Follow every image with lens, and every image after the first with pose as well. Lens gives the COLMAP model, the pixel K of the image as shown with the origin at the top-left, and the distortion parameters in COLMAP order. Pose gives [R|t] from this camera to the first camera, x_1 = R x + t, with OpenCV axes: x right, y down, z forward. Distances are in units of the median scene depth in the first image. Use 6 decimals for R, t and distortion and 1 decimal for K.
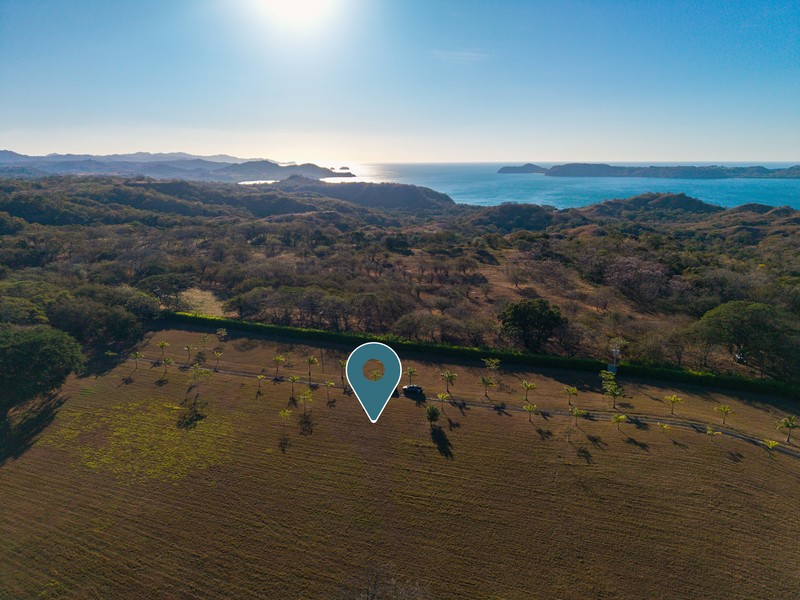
lens RADIAL K [[532.1, 0, 397.8], [0, 532.1, 302.2], [0, 0, 1]] dist [0.041111, -0.051170]
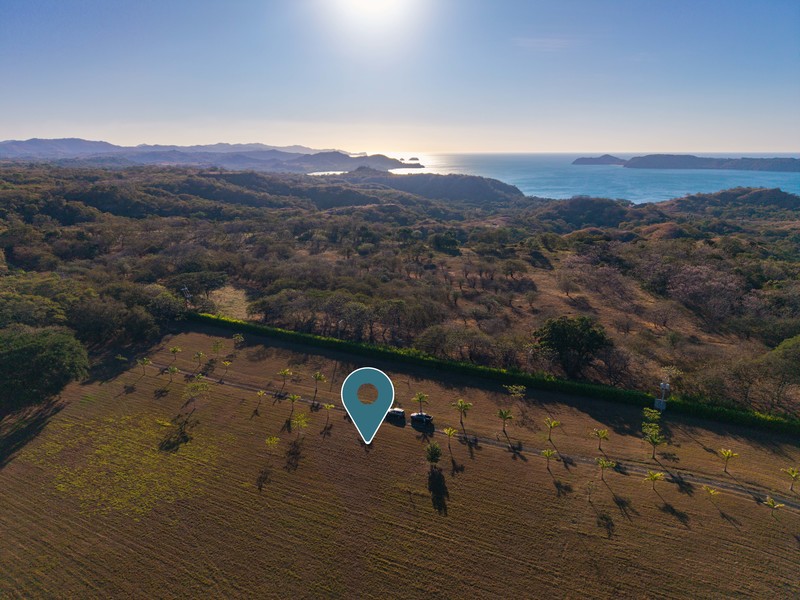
lens RADIAL K [[532.8, 0, 397.6], [0, 532.8, 303.5], [0, 0, 1]] dist [0.026648, -0.024956]
pose [[0.991860, 0.035887, -0.122172, 0.053485], [-0.033603, 0.999221, 0.020702, -0.026949], [0.122820, -0.016428, 0.992293, 0.063880]]
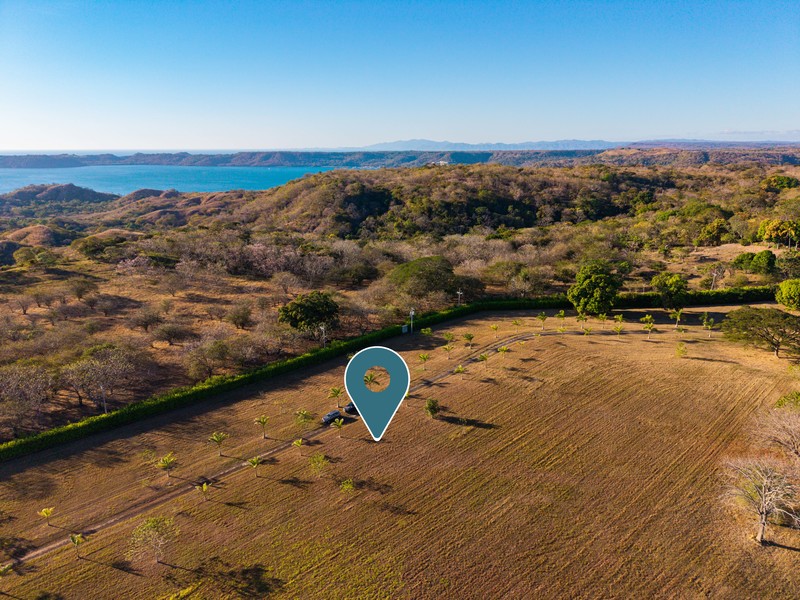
lens RADIAL K [[532.1, 0, 397.8], [0, 532.1, 302.2], [0, 0, 1]] dist [0.041111, -0.051170]
pose [[0.477742, -0.244771, 0.843712, -0.395384], [0.227265, 0.962142, 0.150443, -0.077562], [-0.848595, 0.119874, 0.515284, 0.257349]]
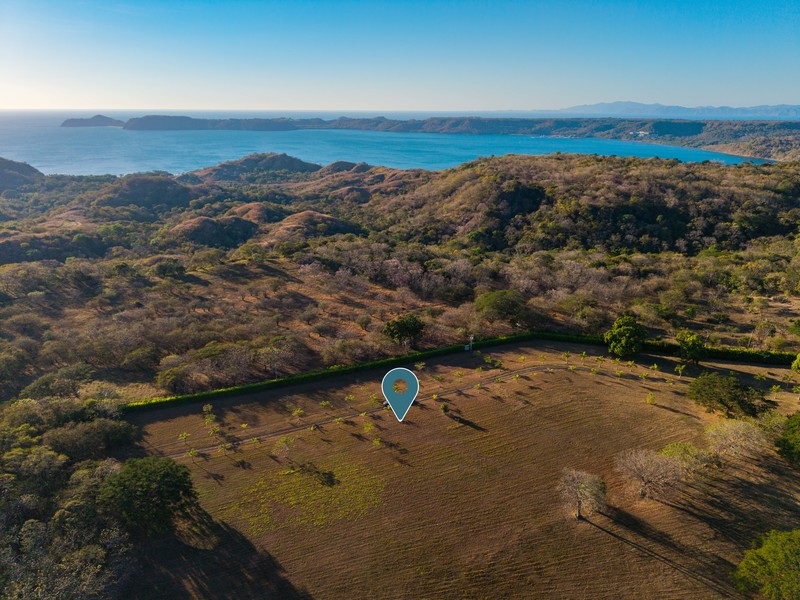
lens RADIAL K [[532.1, 0, 397.8], [0, 532.1, 302.2], [0, 0, 1]] dist [0.041111, -0.051170]
pose [[0.743880, -0.223084, 0.629981, -0.533105], [0.166094, 0.974779, 0.149057, -0.204517], [-0.647345, -0.006245, 0.762171, -0.102610]]
